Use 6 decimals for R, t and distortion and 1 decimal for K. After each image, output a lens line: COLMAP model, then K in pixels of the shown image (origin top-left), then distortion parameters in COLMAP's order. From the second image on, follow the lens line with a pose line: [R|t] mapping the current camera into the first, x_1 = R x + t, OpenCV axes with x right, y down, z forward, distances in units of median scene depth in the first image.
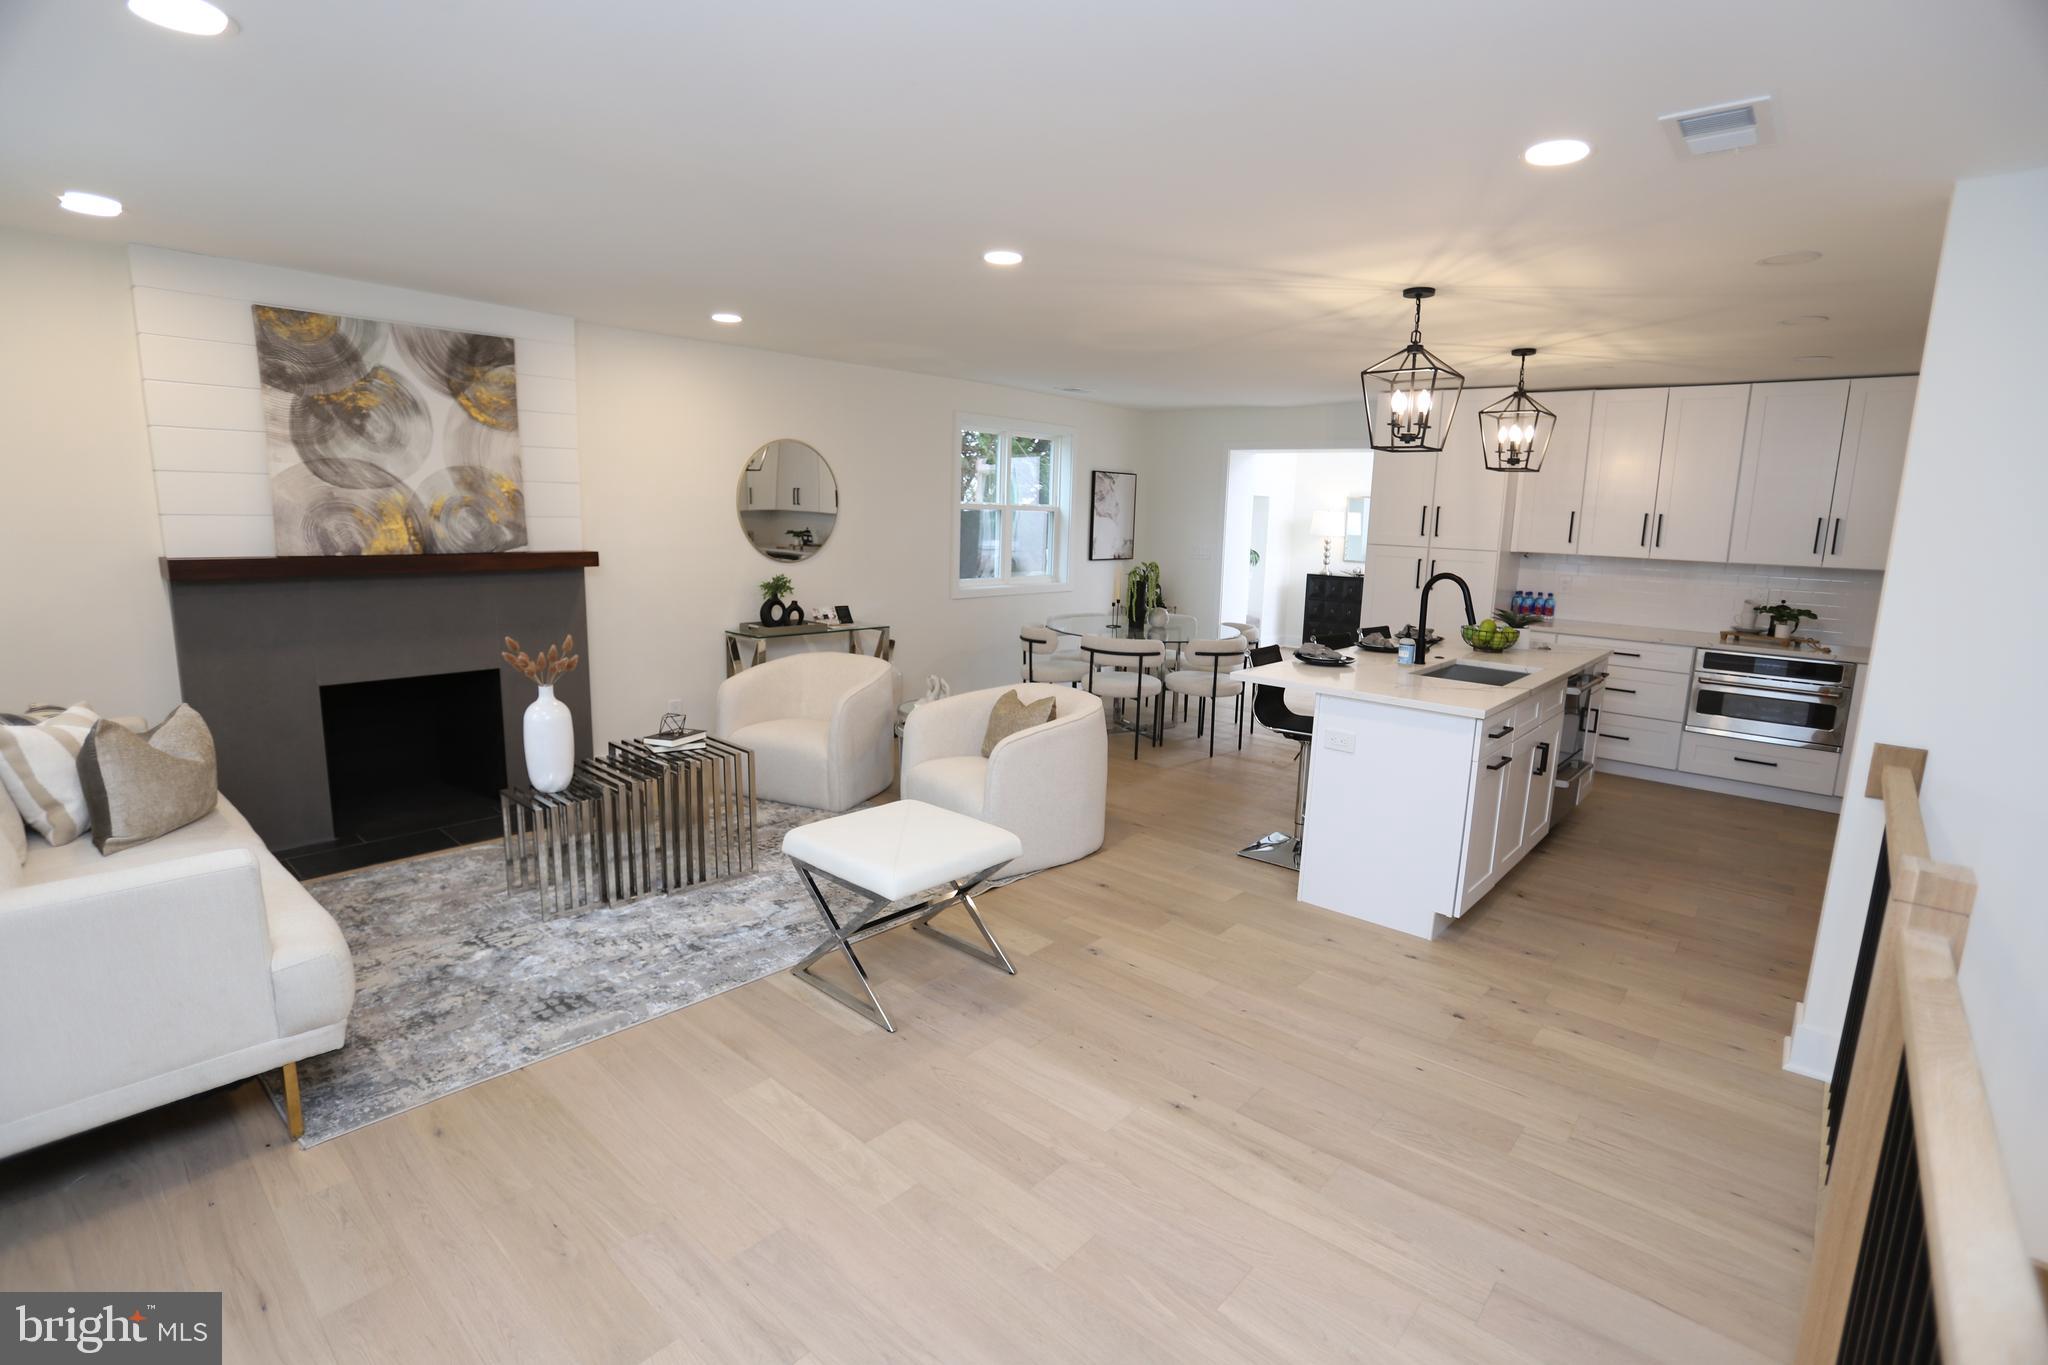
lens RADIAL K [[956.6, 0, 1024.0], [0, 956.6, 682.5], [0, 0, 1]] dist [-0.071177, 0.028597]
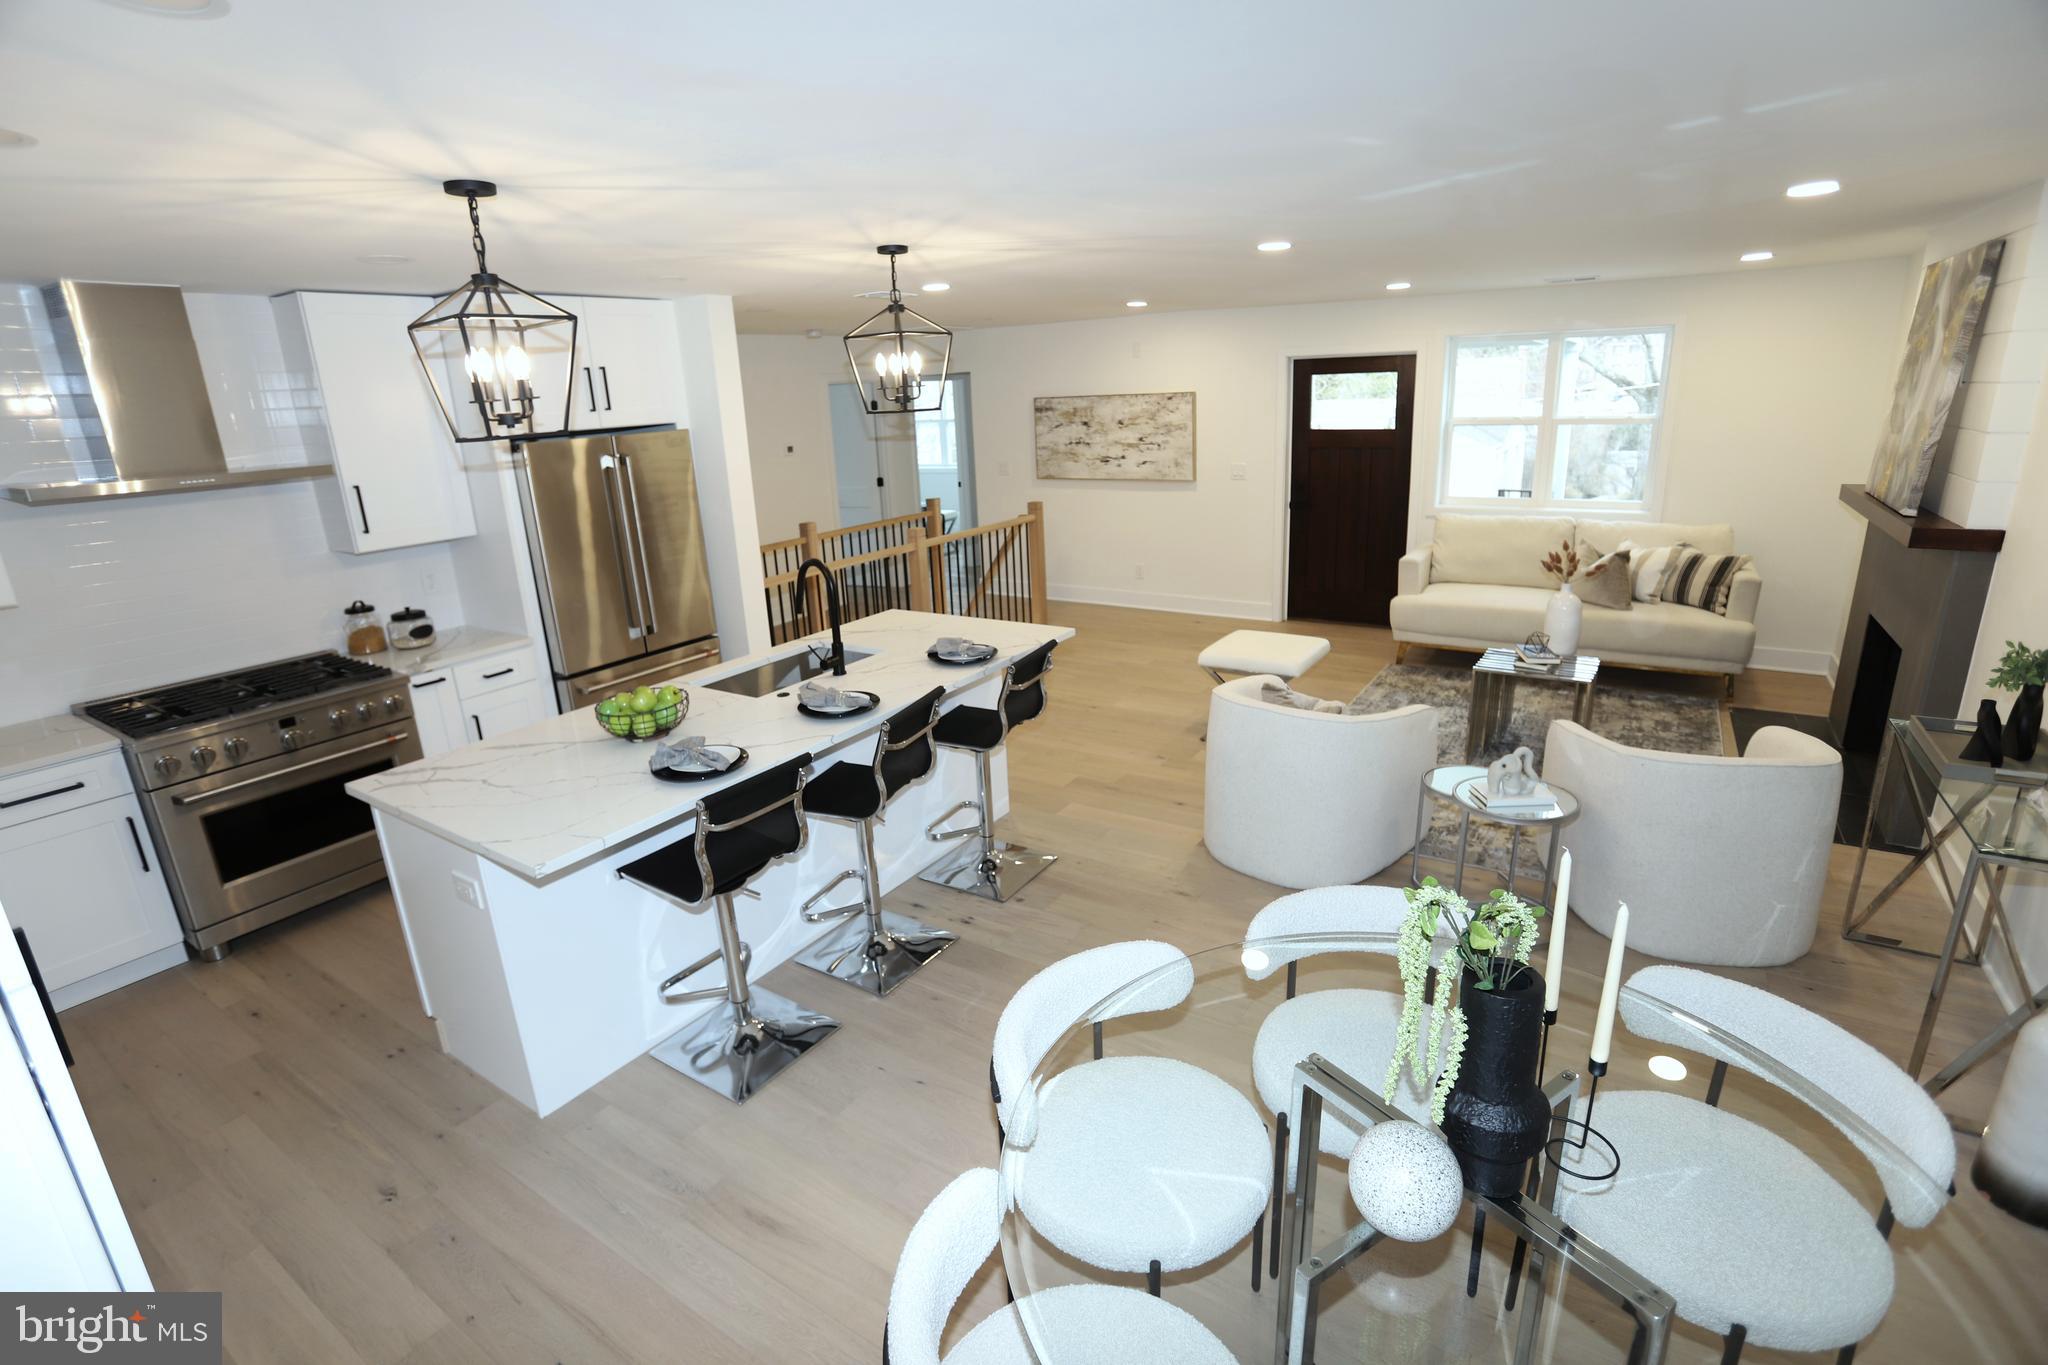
lens RADIAL K [[987.7, 0, 1051.3], [0, 987.7, 674.6], [0, 0, 1]] dist [-0.045523, 0.048197]
pose [[-0.987761, 0.051449, -0.147249, 0.403624], [-0.018852, 0.897737, 0.440129, -0.440940], [0.154835, 0.437518, -0.885779, 1.997027]]
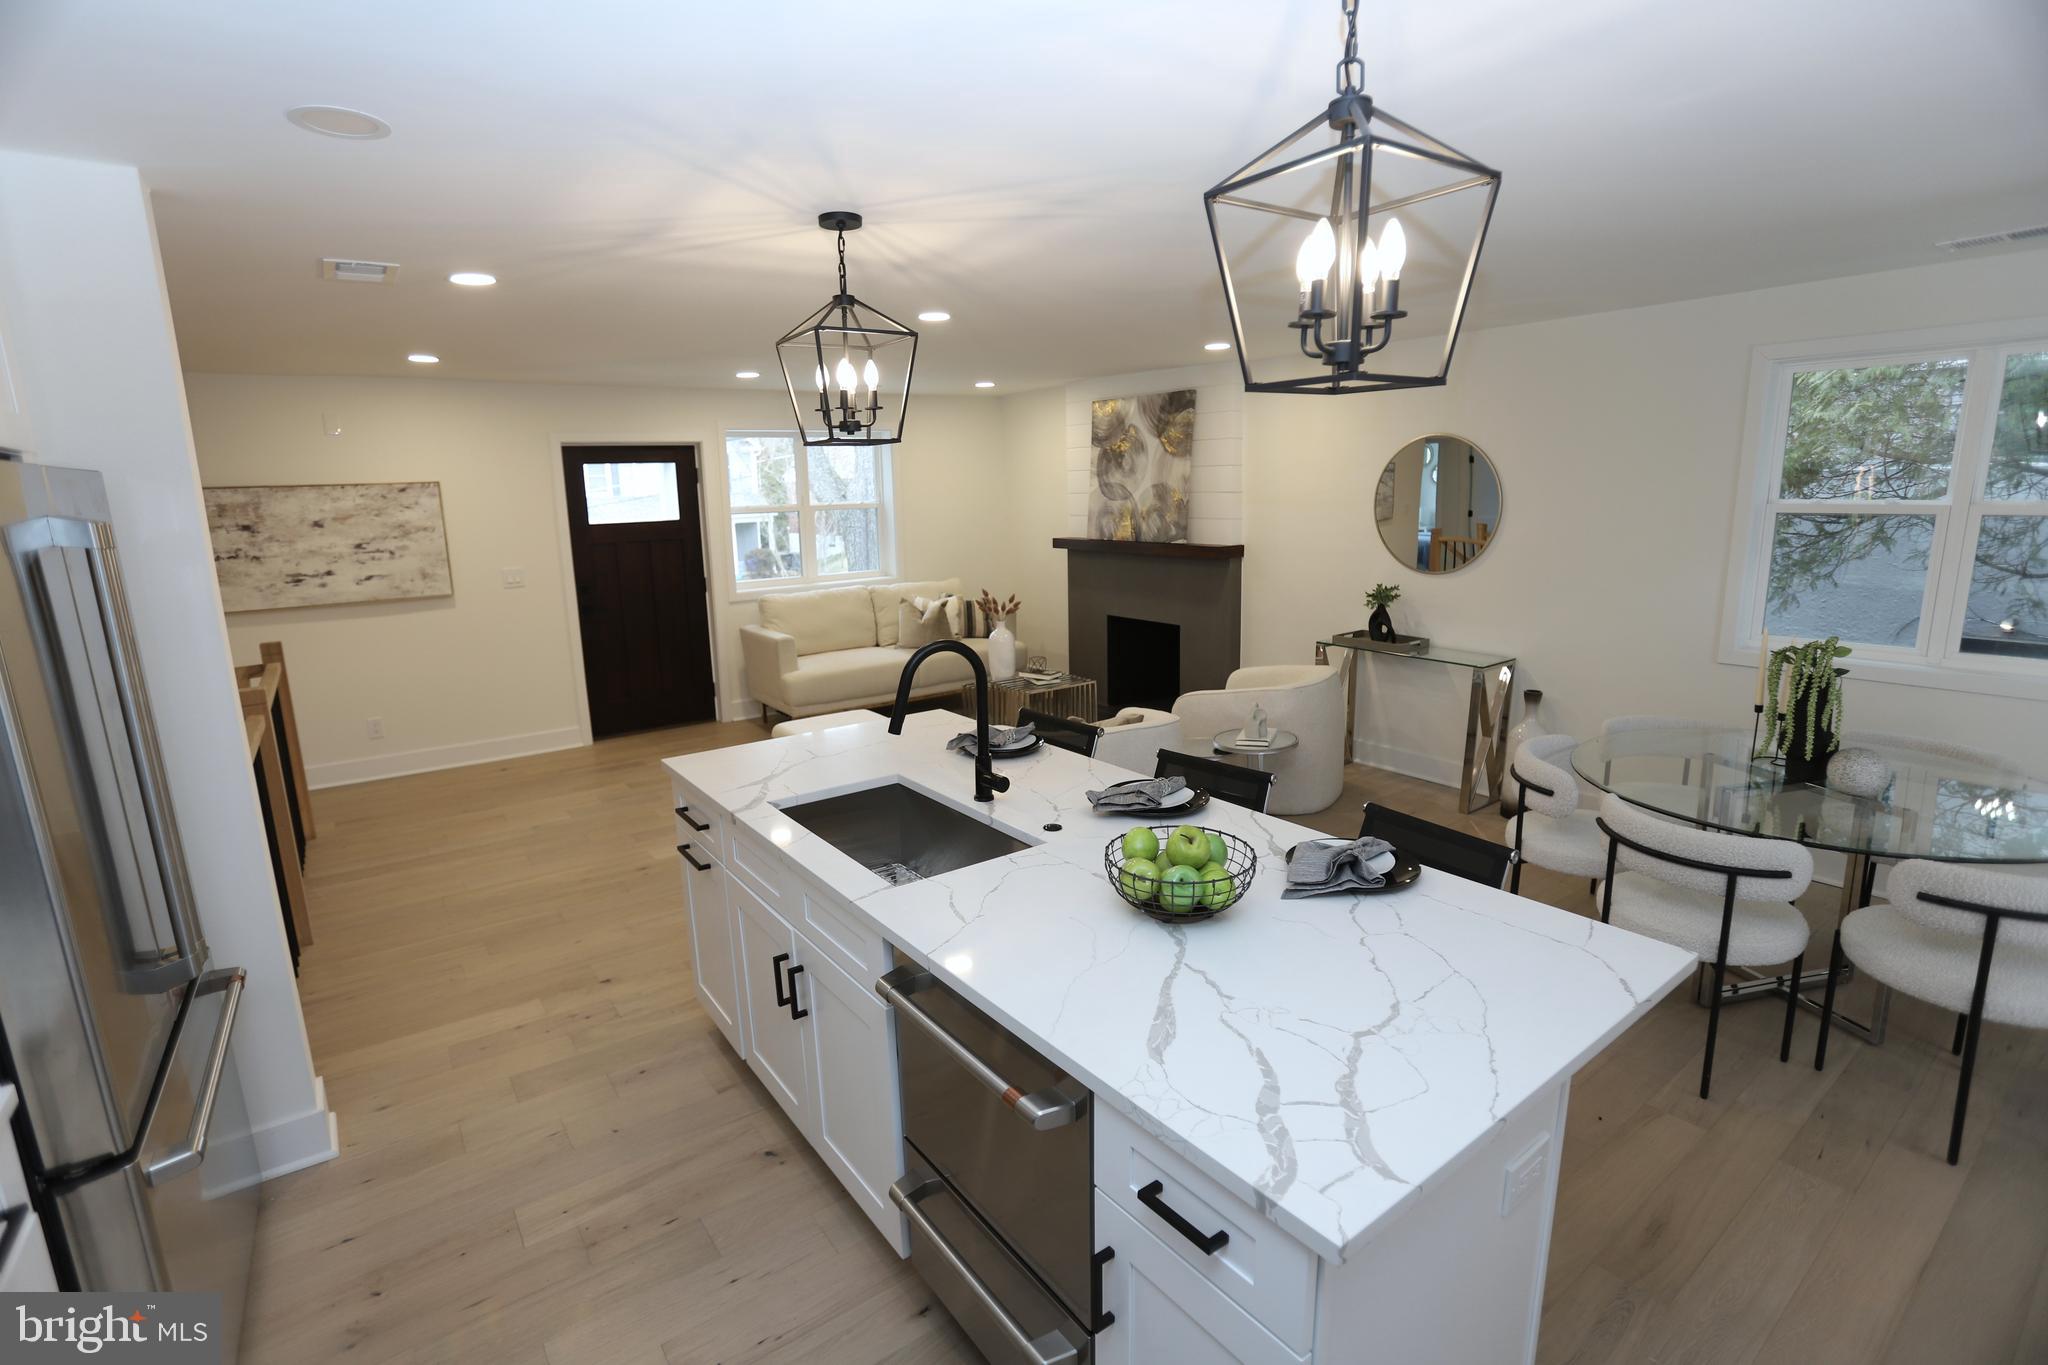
lens RADIAL K [[956.6, 0, 1024.0], [0, 956.6, 682.5], [0, 0, 1]] dist [-0.071177, 0.028597]
pose [[-0.204210, 0.175093, -0.963141, 1.058816], [-0.157822, 0.965115, 0.208914, -0.231980], [0.966121, 0.194667, -0.169453, 1.230150]]
